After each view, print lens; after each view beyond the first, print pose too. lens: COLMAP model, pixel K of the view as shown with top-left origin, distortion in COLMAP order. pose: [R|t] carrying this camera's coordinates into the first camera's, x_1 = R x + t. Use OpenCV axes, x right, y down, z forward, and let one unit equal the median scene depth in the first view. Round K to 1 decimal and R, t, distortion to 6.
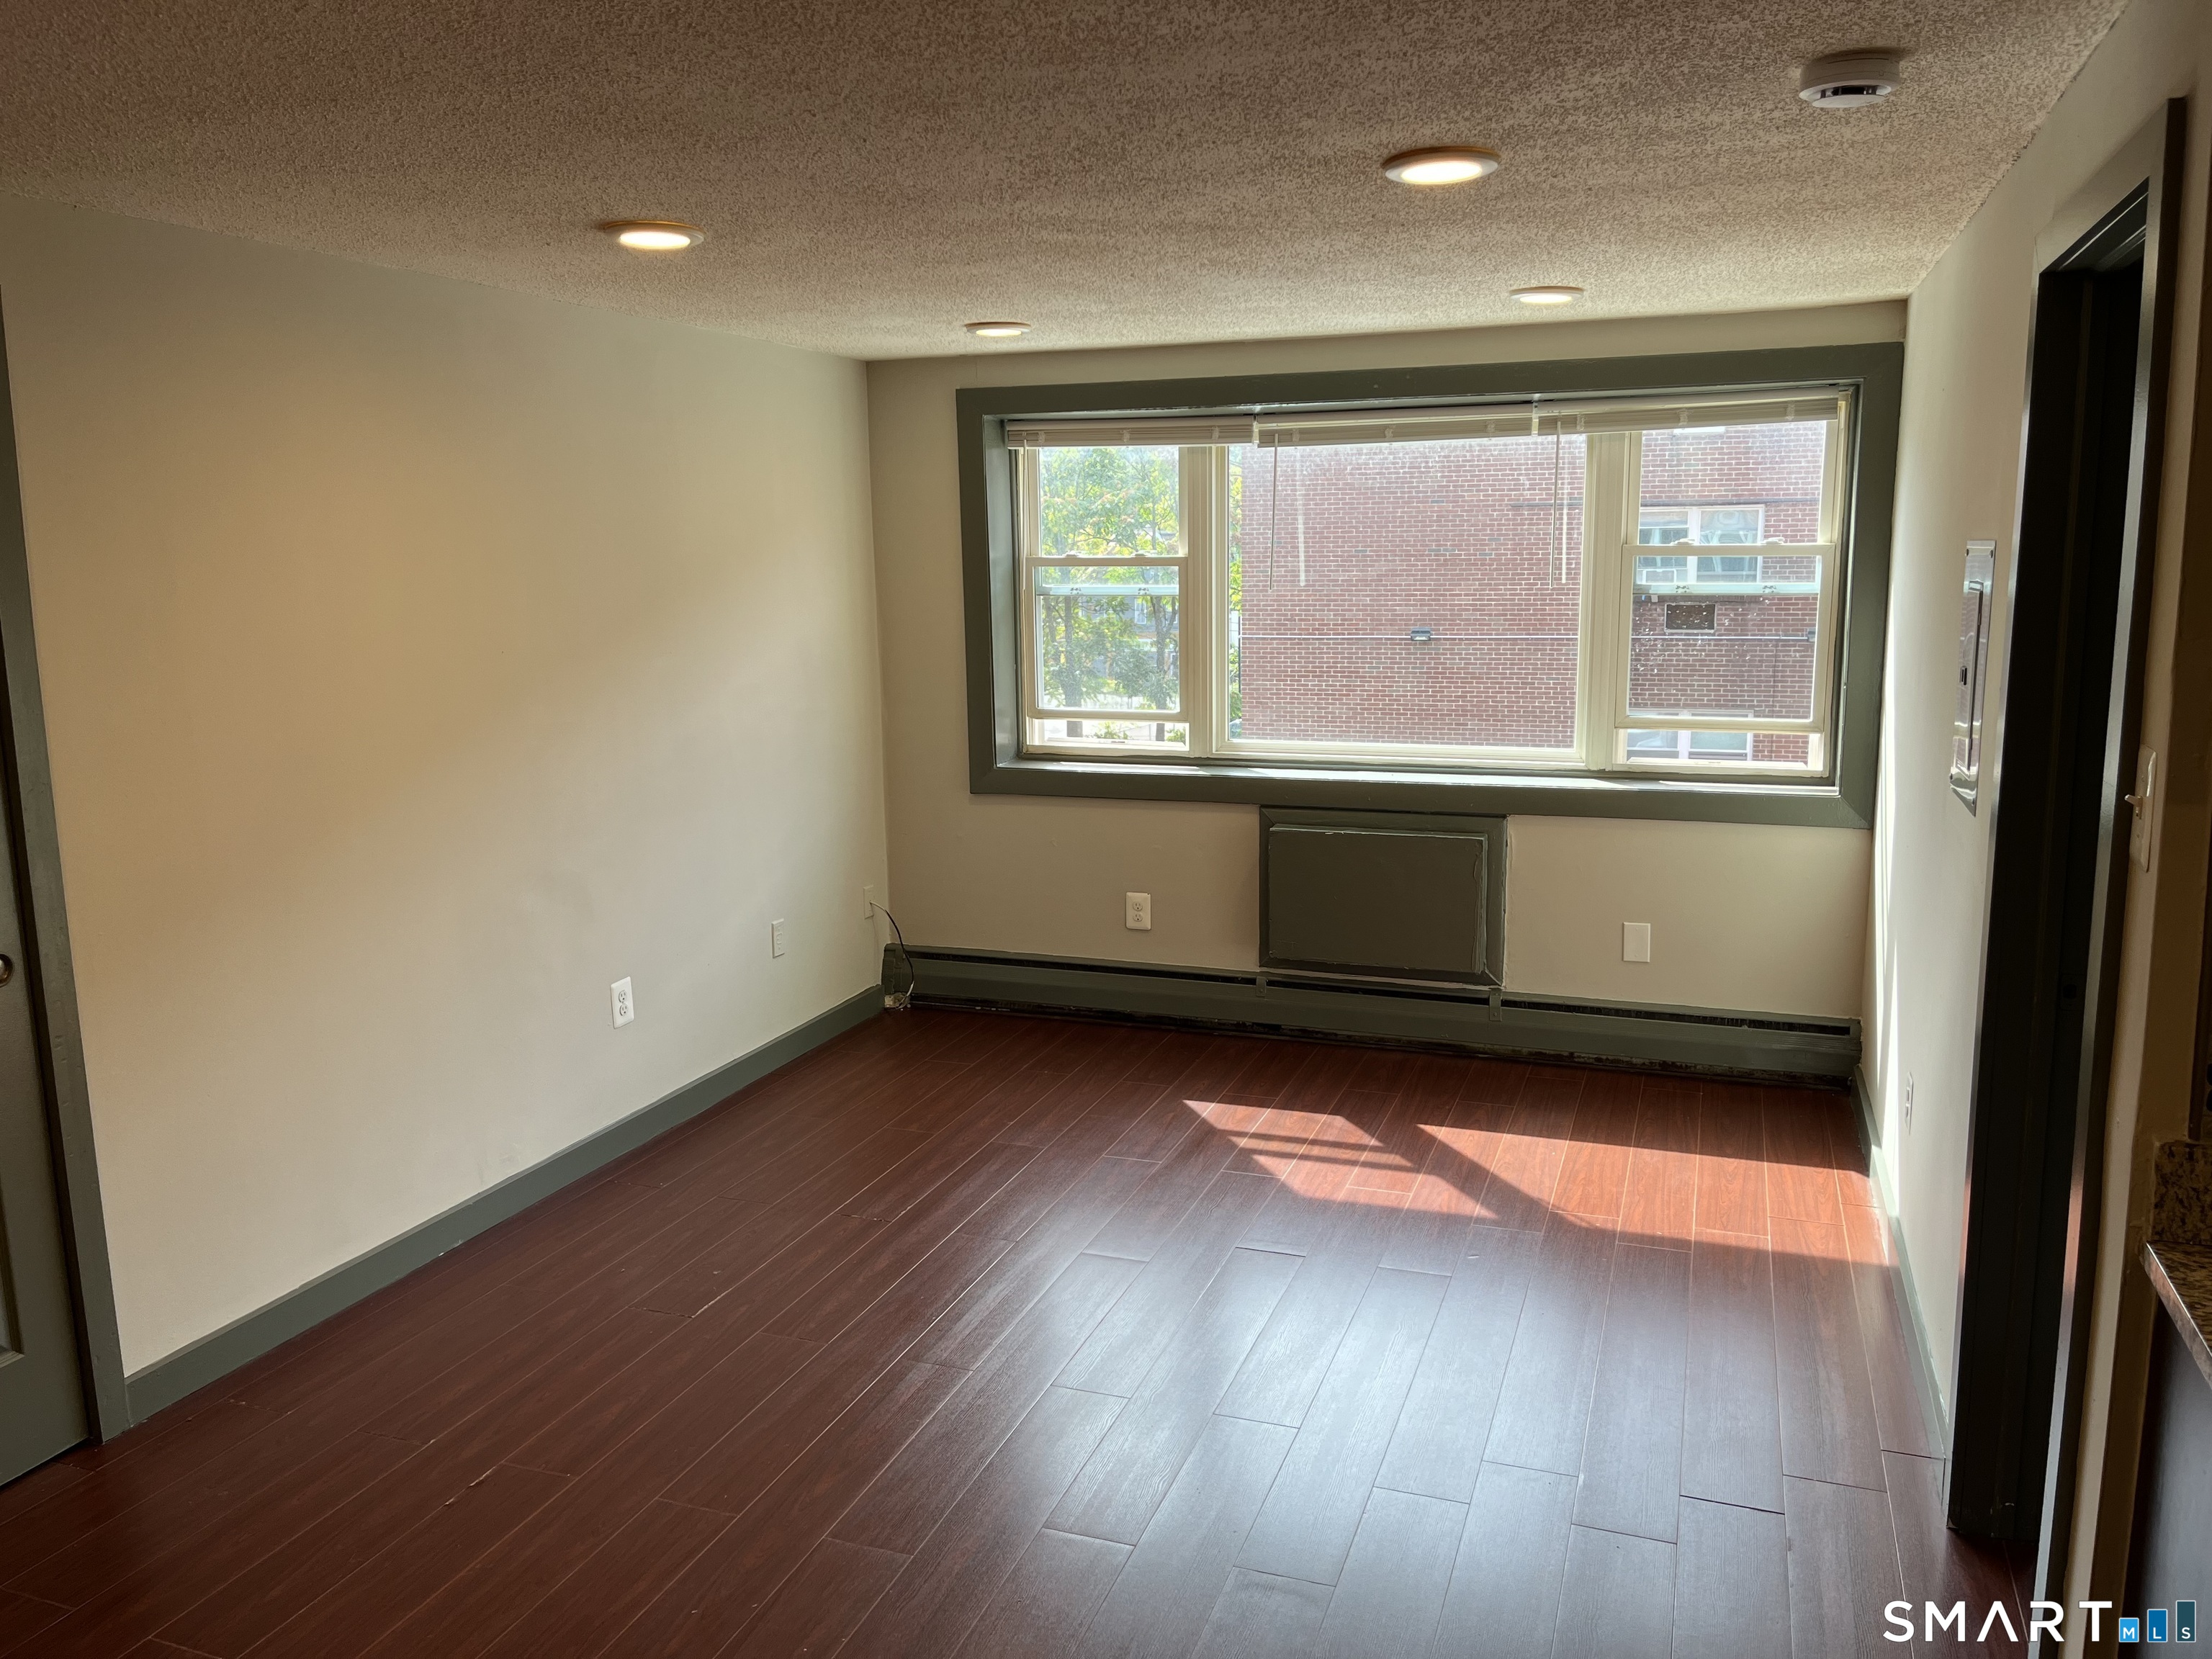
lens RADIAL K [[1669.7, 0, 1123.0], [0, 1669.7, 822.9], [0, 0, 1]] dist [0.047494, -0.012198]
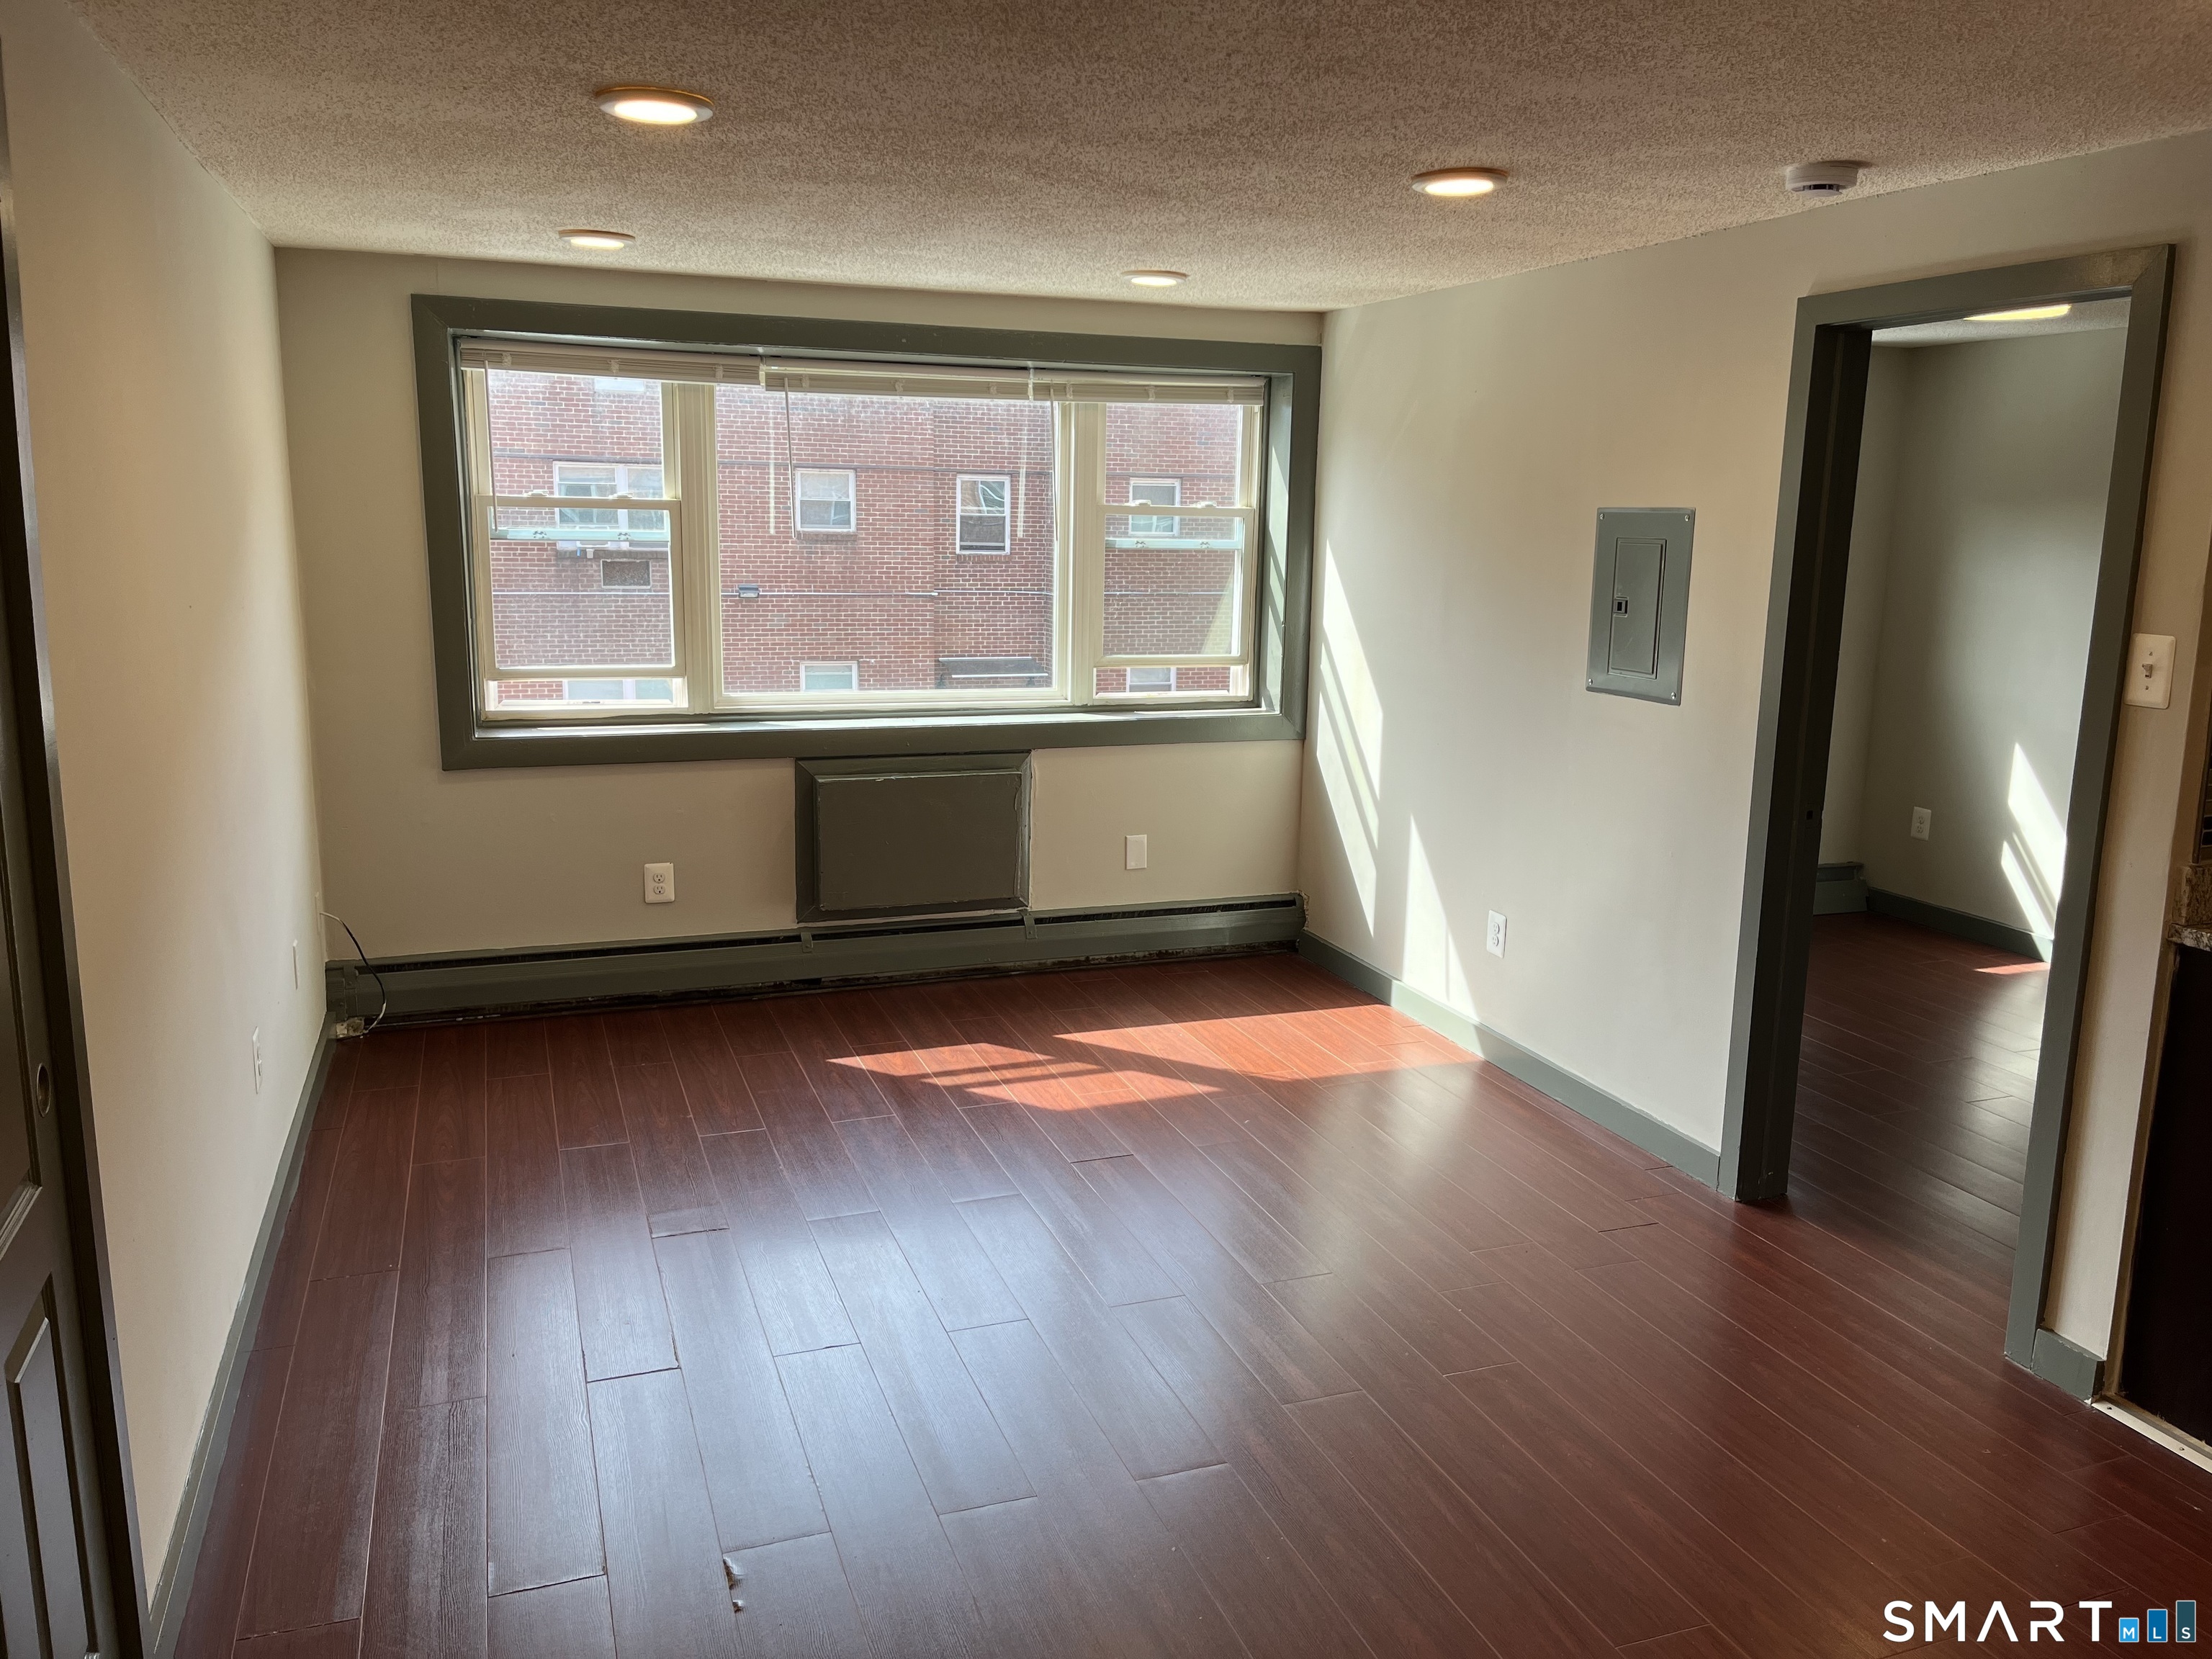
lens RADIAL K [[1669.7, 0, 1119.6], [0, 1669.7, 832.9], [0, 0, 1]] dist [0.047494, -0.012198]
pose [[0.763047, -0.099922, 0.638573, -0.422438], [0.080718, 0.994975, 0.059239, -0.010386], [-0.641283, 0.006342, 0.767278, 0.127104]]
